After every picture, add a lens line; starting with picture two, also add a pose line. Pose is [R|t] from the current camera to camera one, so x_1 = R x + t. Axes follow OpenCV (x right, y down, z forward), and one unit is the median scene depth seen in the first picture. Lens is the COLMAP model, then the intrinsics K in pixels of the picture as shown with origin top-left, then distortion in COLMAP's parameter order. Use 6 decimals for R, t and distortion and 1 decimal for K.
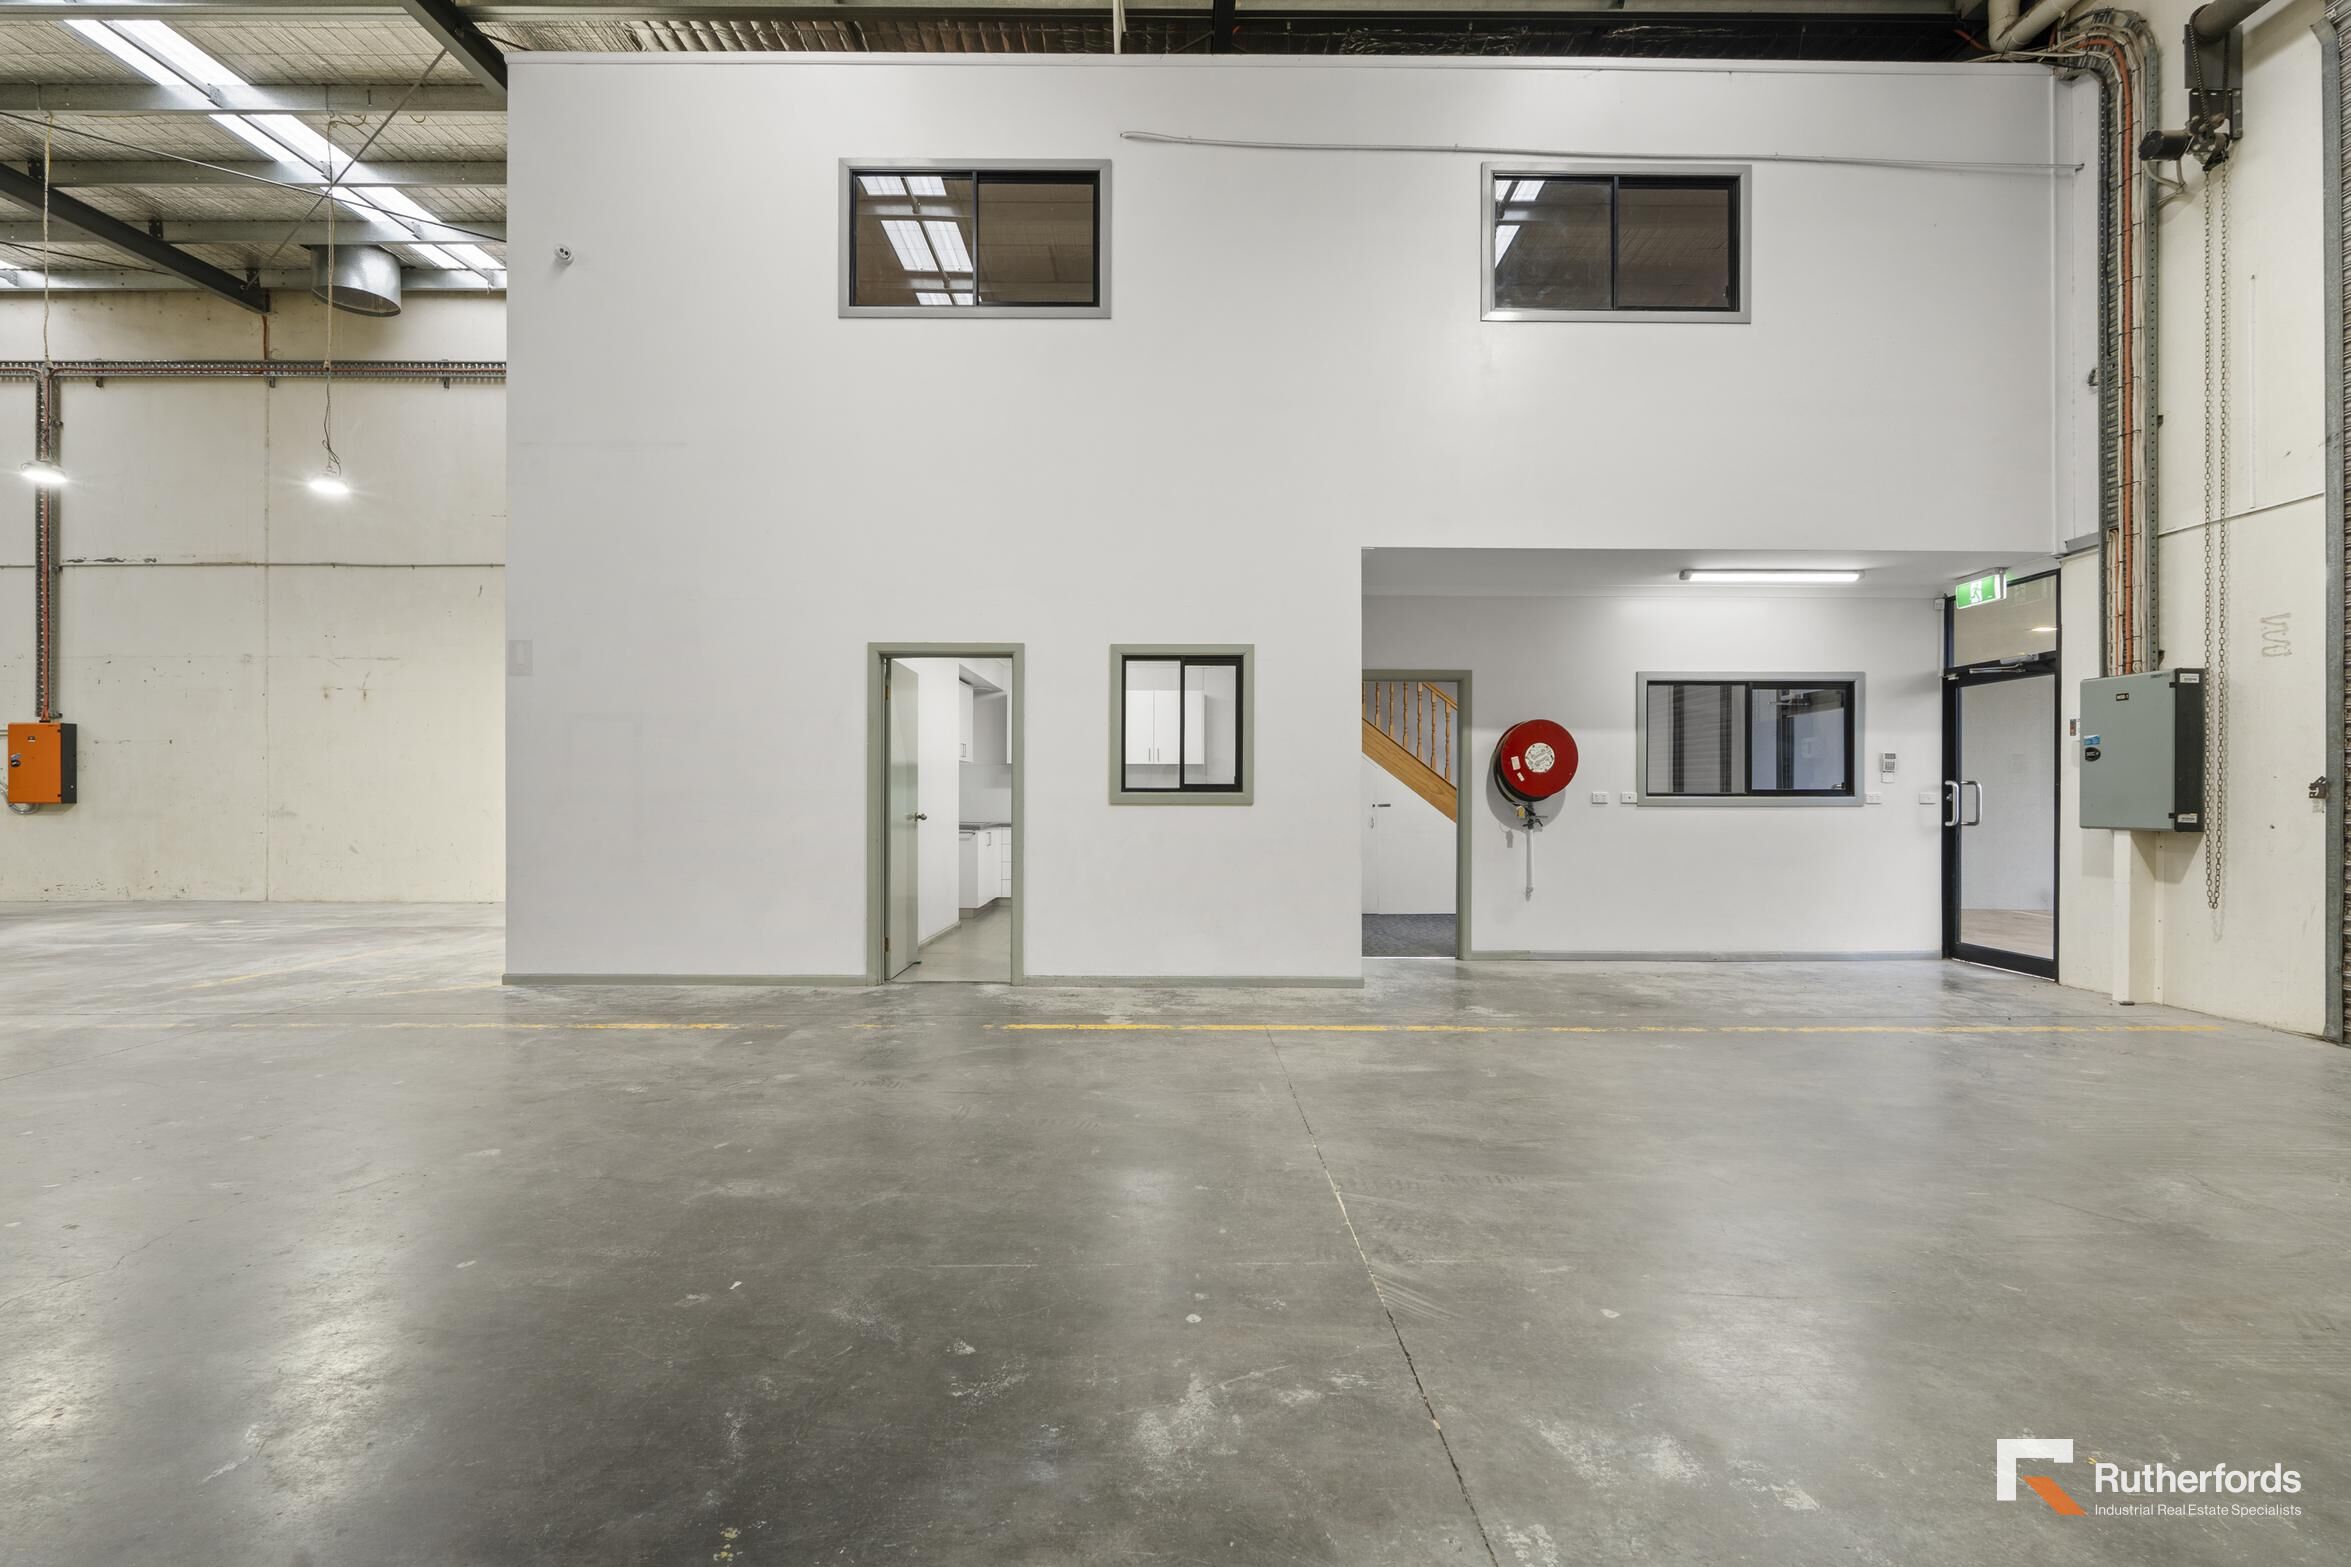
lens RADIAL K [[1037.8, 0, 1185.3], [0, 1037.8, 804.3], [0, 0, 1]] dist [-0.001533, -0.001298]
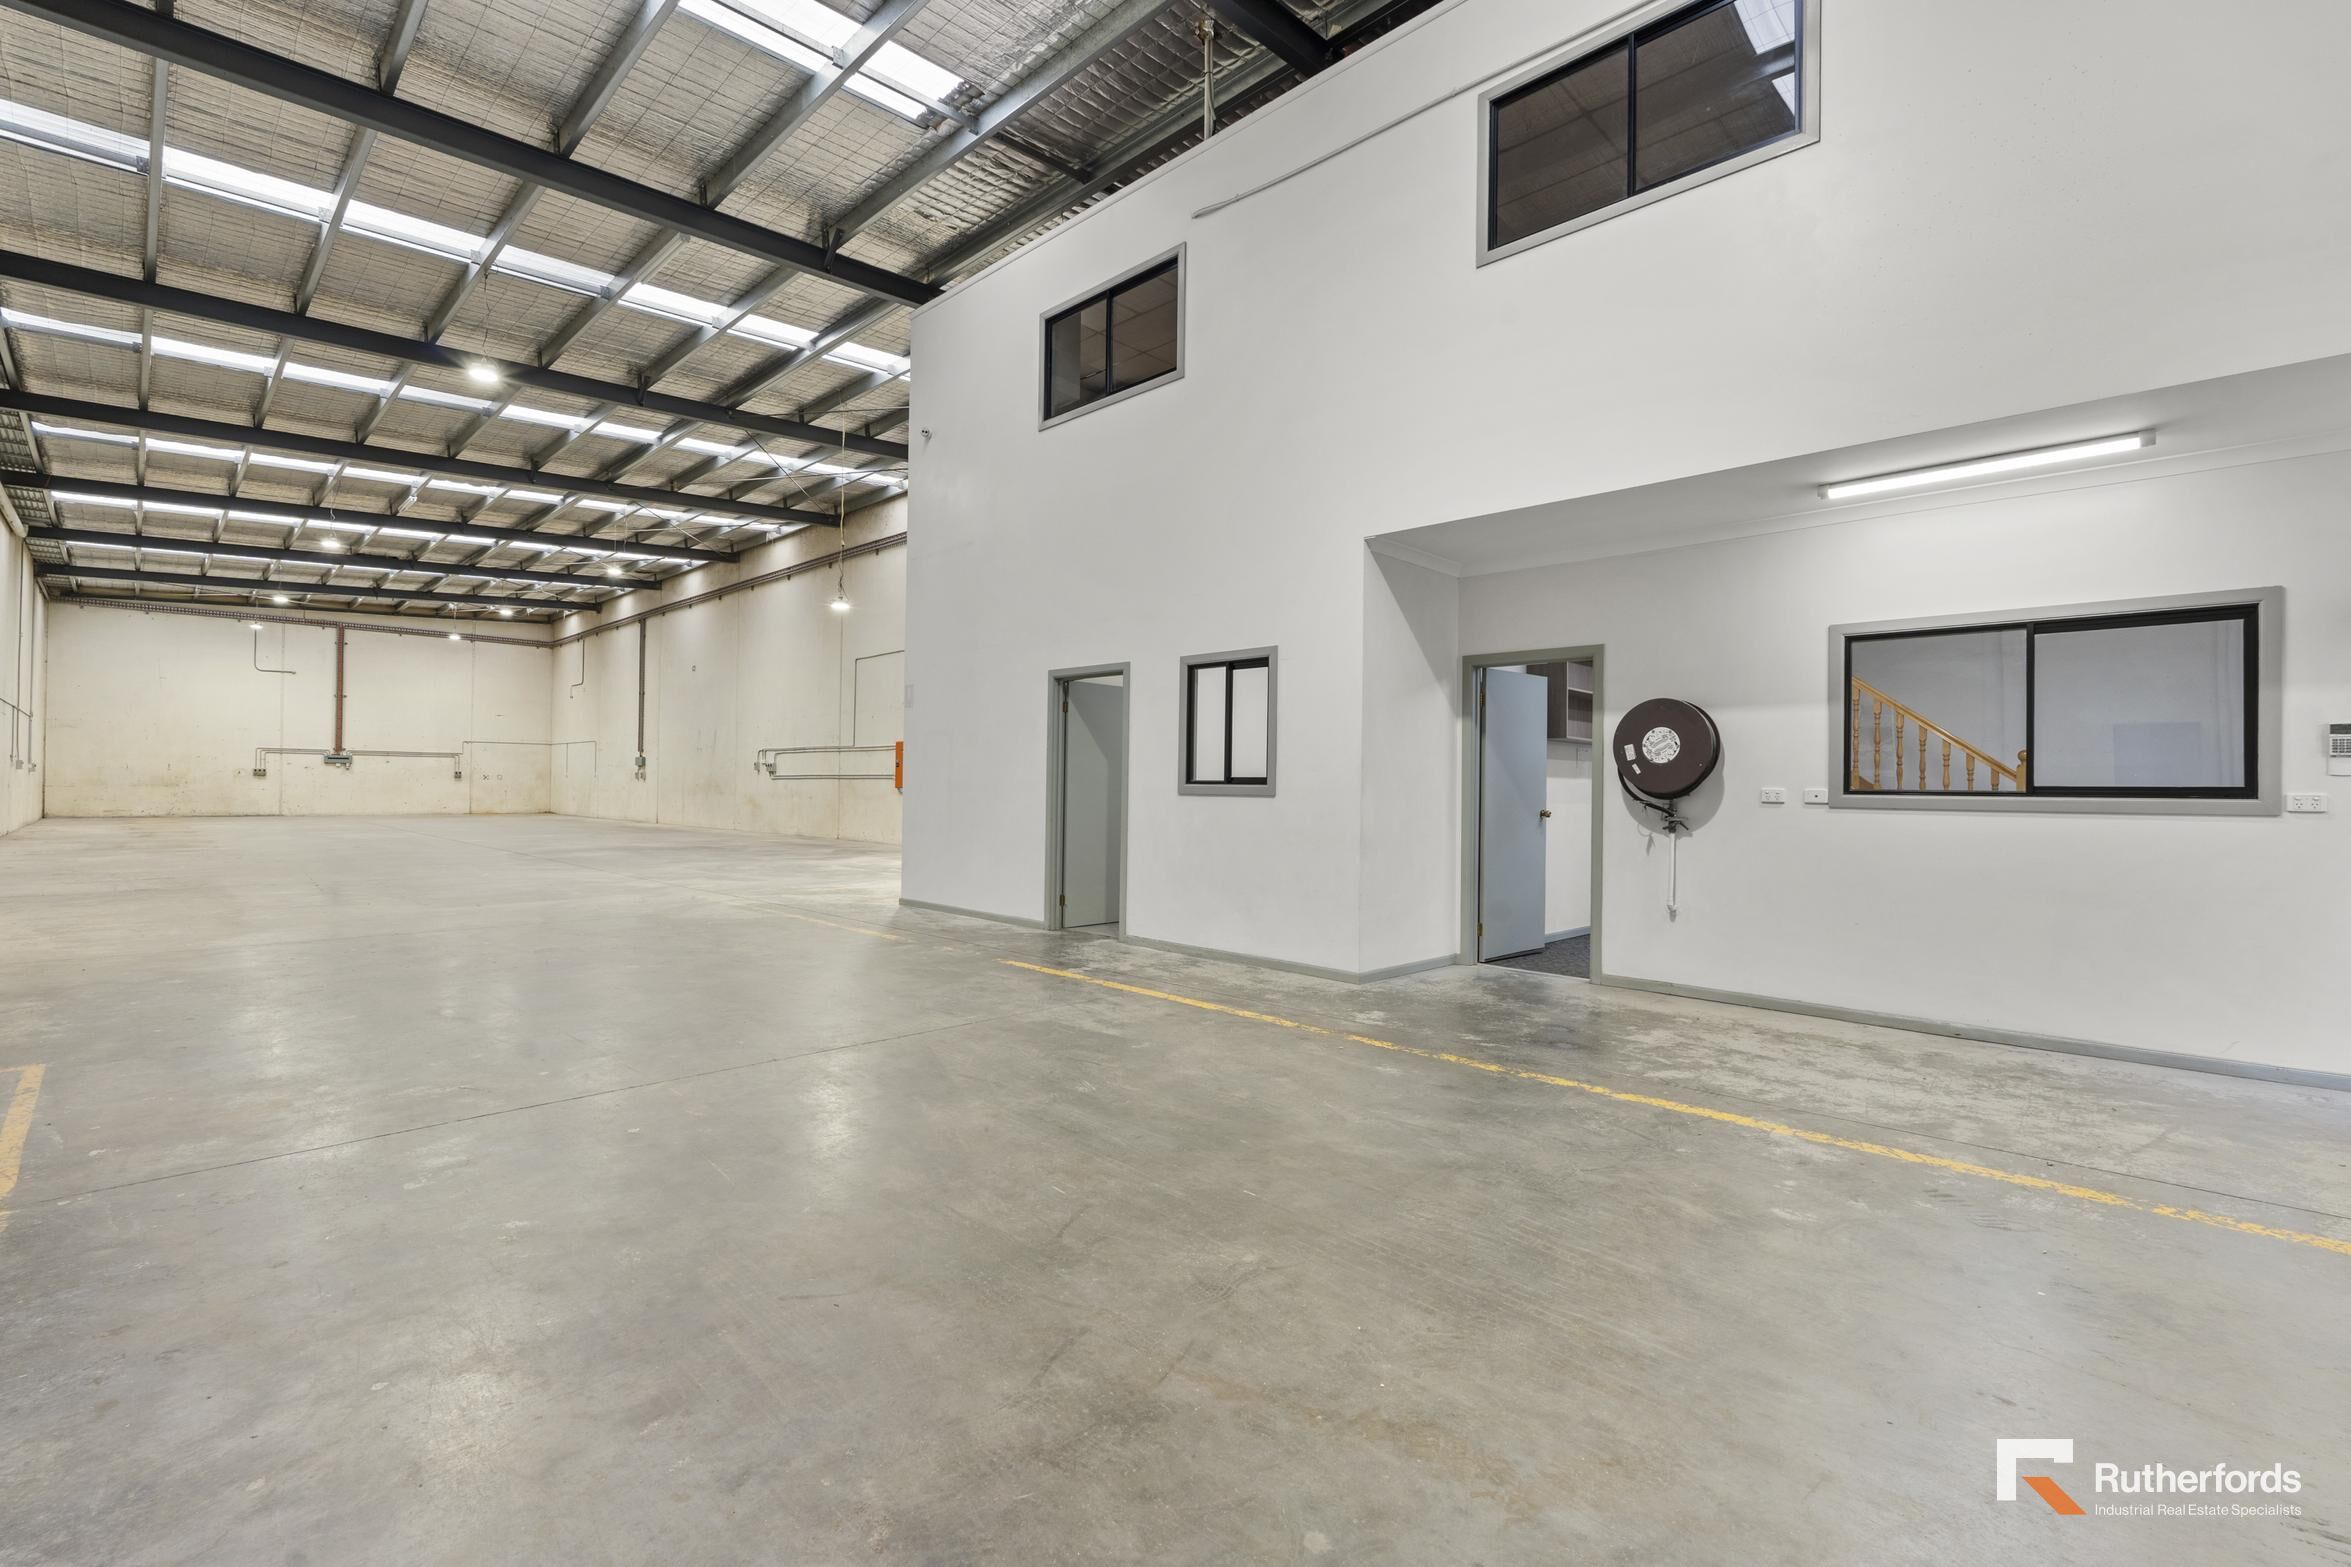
lens RADIAL K [[1033.0, 0, 1172.6], [0, 1033.0, 779.5], [0, 0, 1]] dist [0.000890, -0.000349]
pose [[0.708586, 0.002486, -0.705621, 0.421442], [-0.015887, 0.999797, -0.012431, -0.001246], [0.705446, 0.020019, 0.708481, 0.101777]]
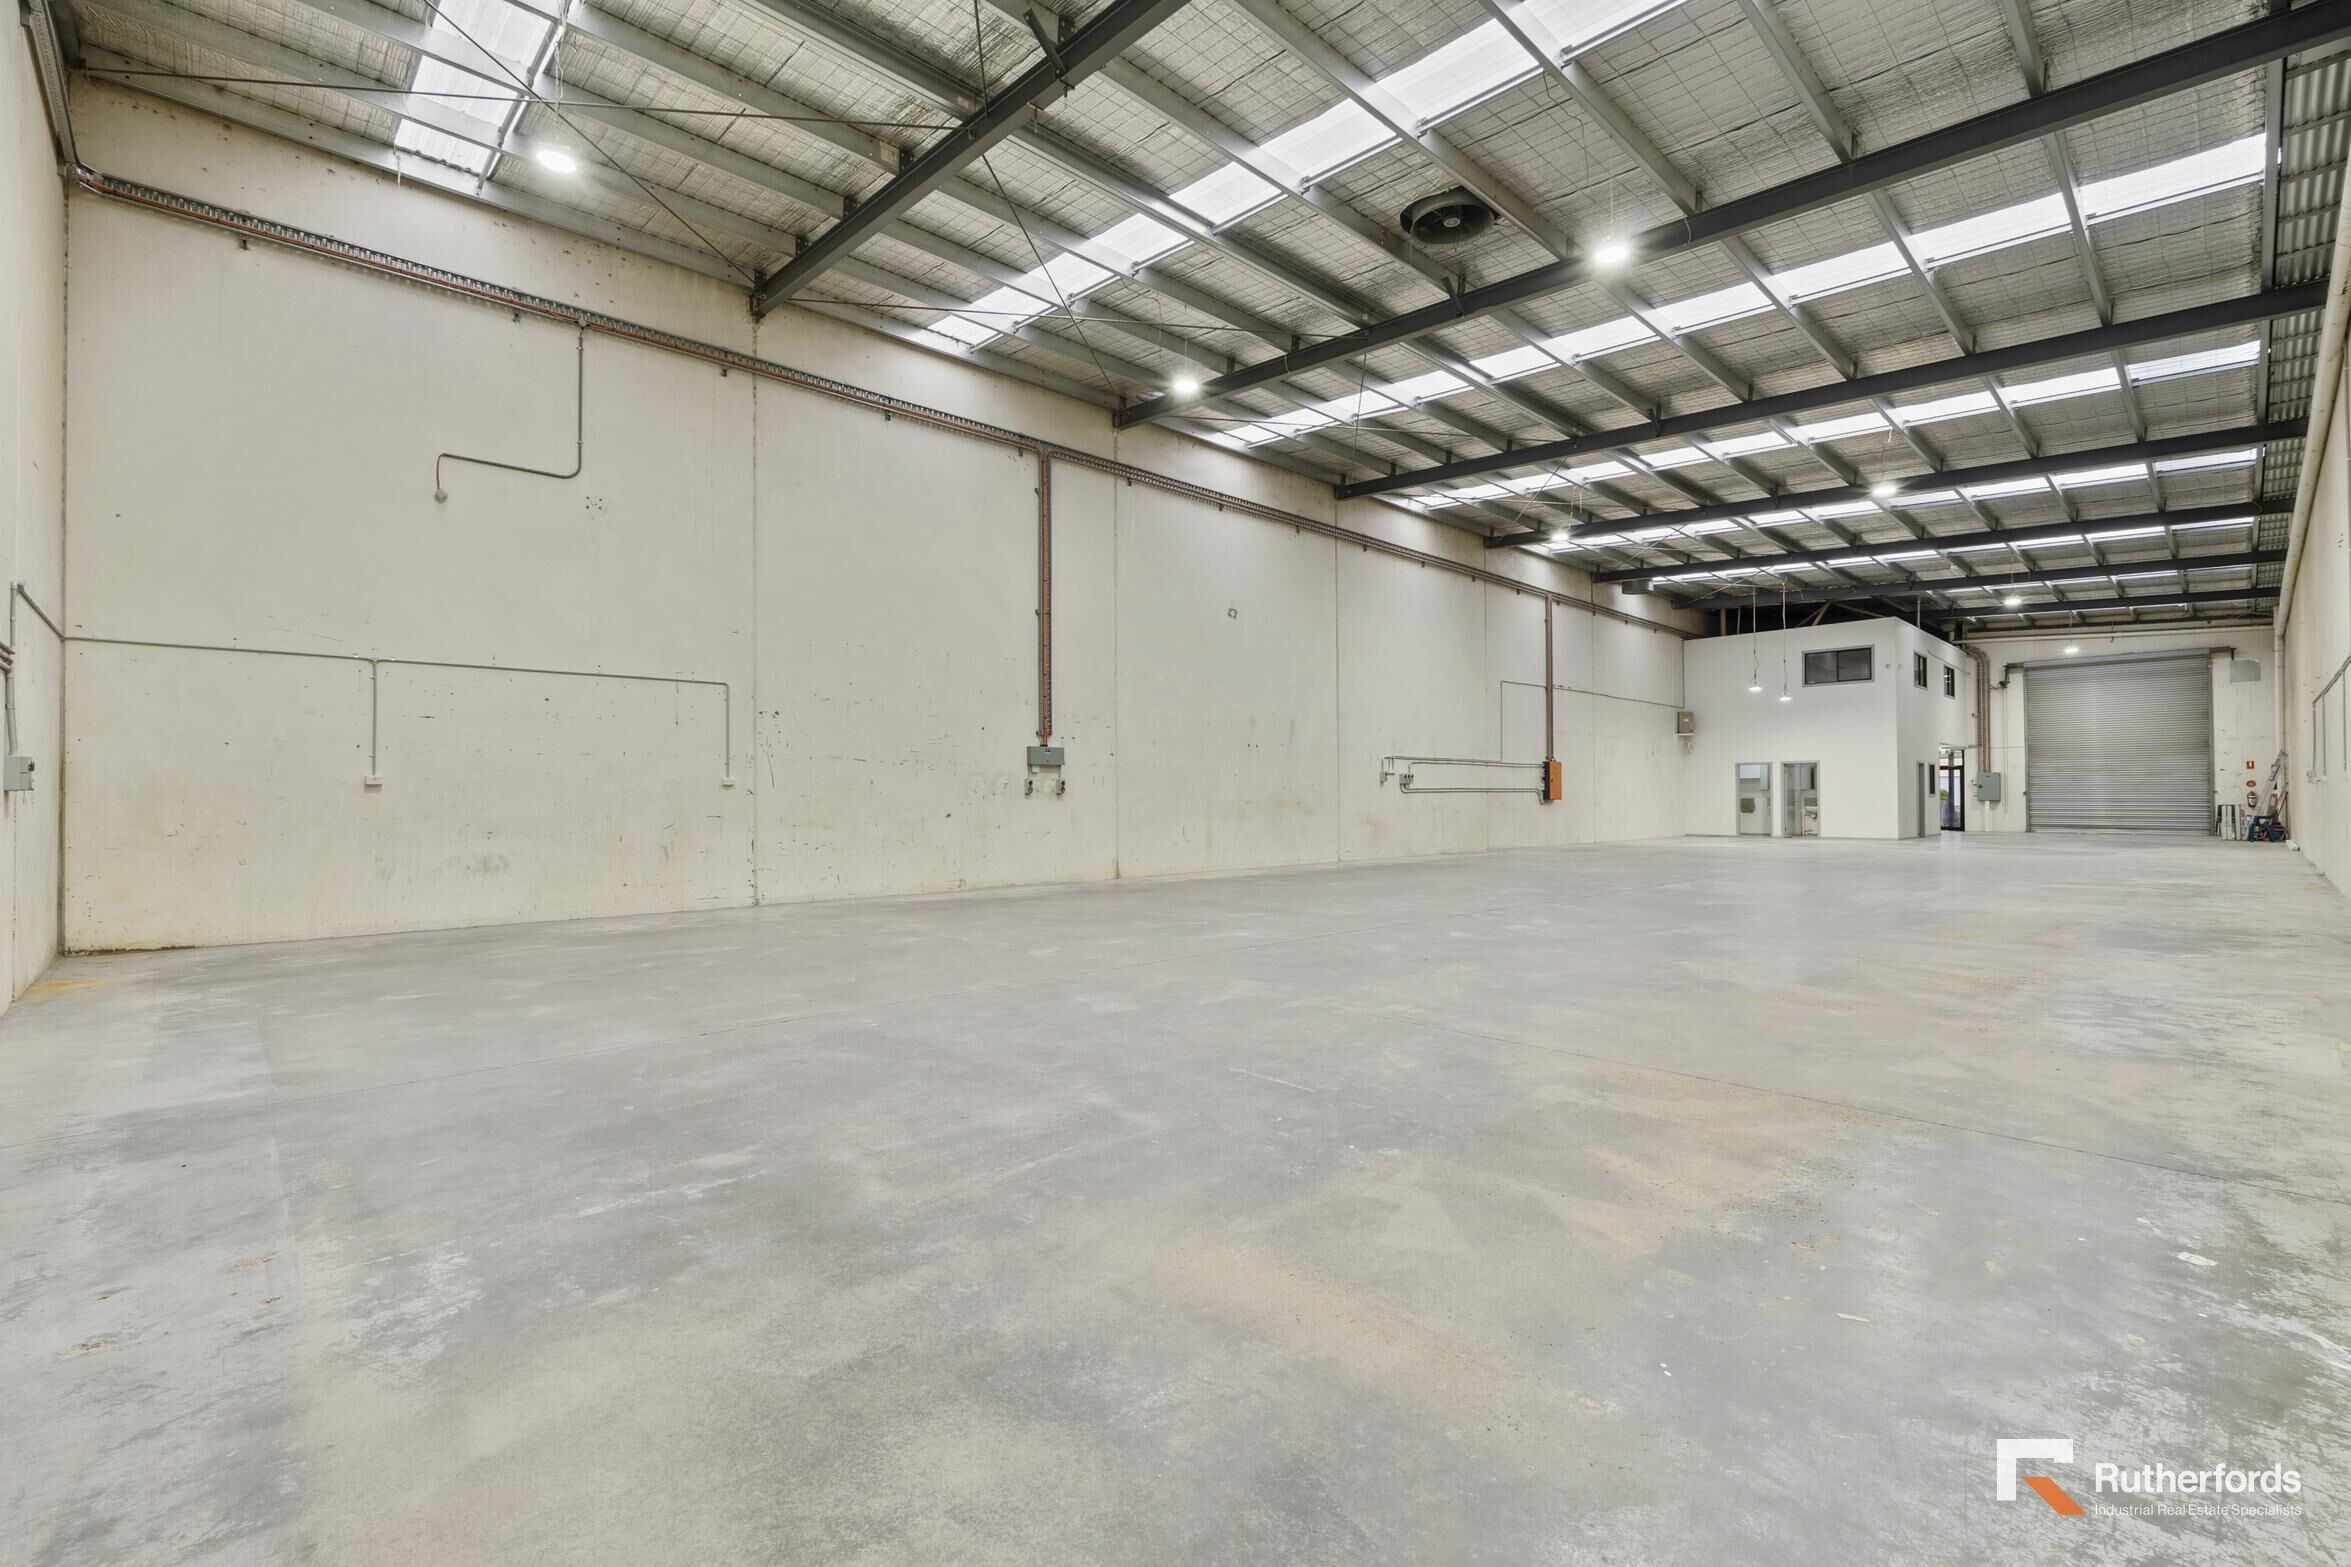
lens RADIAL K [[1033.0, 0, 1172.6], [0, 1033.0, 779.5], [0, 0, 1]] dist [0.000890, -0.000349]
pose [[0.723482, 0.008623, 0.690290, -3.206912], [0.008789, 0.999726, -0.021700, -0.002521], [-0.690288, 0.021767, 0.723208, 0.006994]]
